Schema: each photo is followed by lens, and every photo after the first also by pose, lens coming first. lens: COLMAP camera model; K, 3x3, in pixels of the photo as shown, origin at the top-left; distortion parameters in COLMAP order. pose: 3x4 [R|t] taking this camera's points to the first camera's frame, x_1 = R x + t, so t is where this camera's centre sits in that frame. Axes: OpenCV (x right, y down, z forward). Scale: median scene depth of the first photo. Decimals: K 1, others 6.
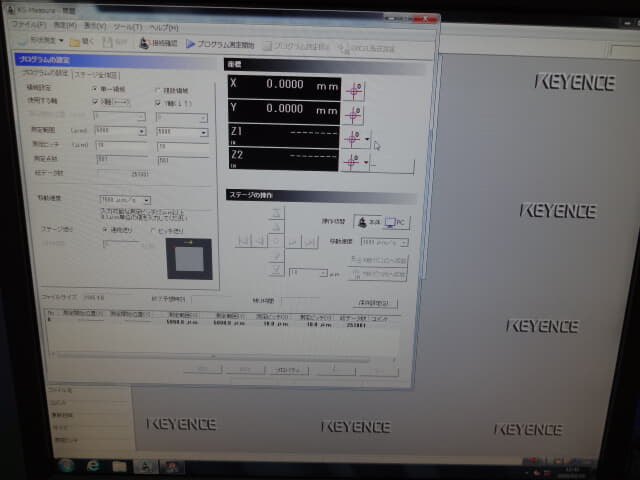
lens RADIAL K [[471.3, 0, 322.3], [0, 471.3, 240.3], [0, 0, 1]] dist [-0.006436, 0.003082]
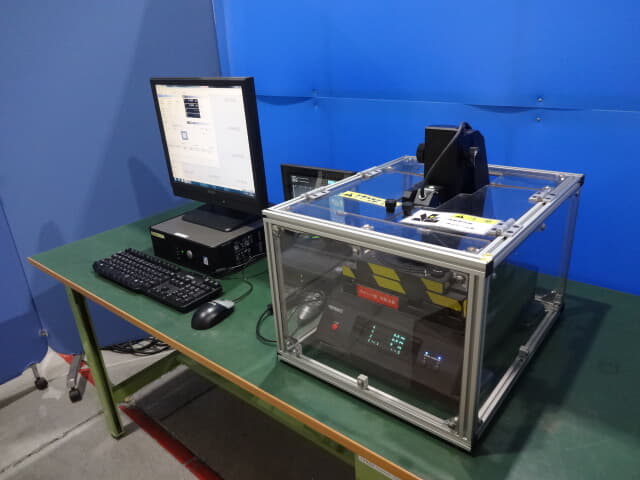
lens RADIAL K [[471.3, 0, 316.6], [0, 471.3, 242.1], [0, 0, 1]] dist [-0.006436, 0.003082]
pose [[0.783064, 0.183443, -0.594272, 4.023925], [-0.053439, 0.971823, 0.229572, -0.083529], [0.619641, -0.148013, 0.770803, -2.149285]]
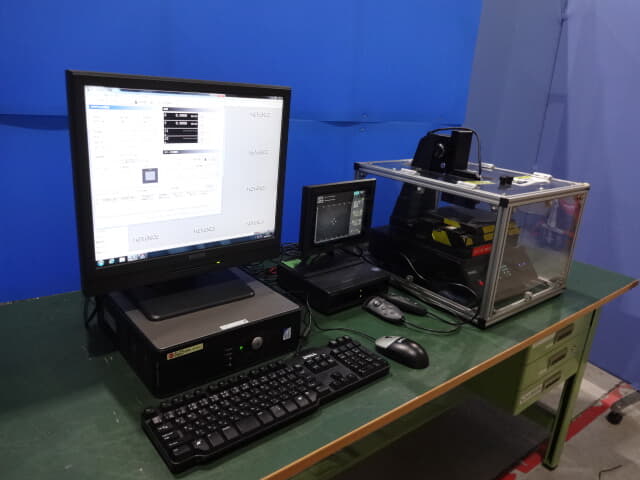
lens RADIAL K [[471.3, 0, 323.7], [0, 471.3, 239.4], [0, 0, 1]] dist [-0.006436, 0.003082]
pose [[0.760776, -0.164916, 0.627712, -1.374389], [0.068973, 0.982244, 0.174467, -0.006513], [-0.645339, -0.089435, 0.758643, -1.926580]]
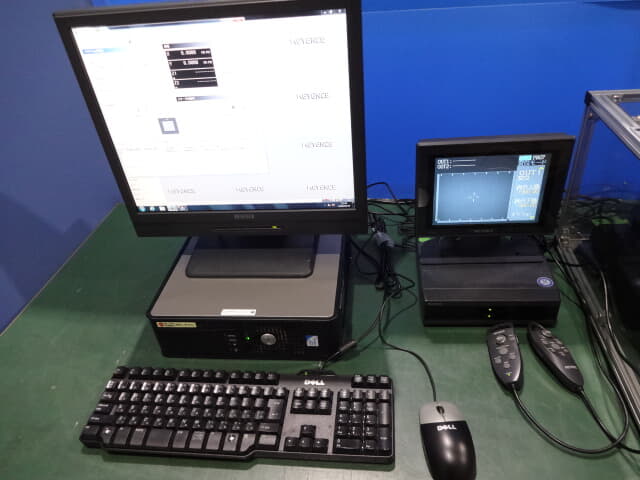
lens RADIAL K [[471.3, 0, 321.3], [0, 471.3, 239.0], [0, 0, 1]] dist [-0.006436, 0.003082]
pose [[0.989995, -0.027027, -0.138490, 0.859266], [0.080666, 0.913687, 0.398333, -0.346945], [0.115771, -0.405519, 0.906726, -1.423817]]
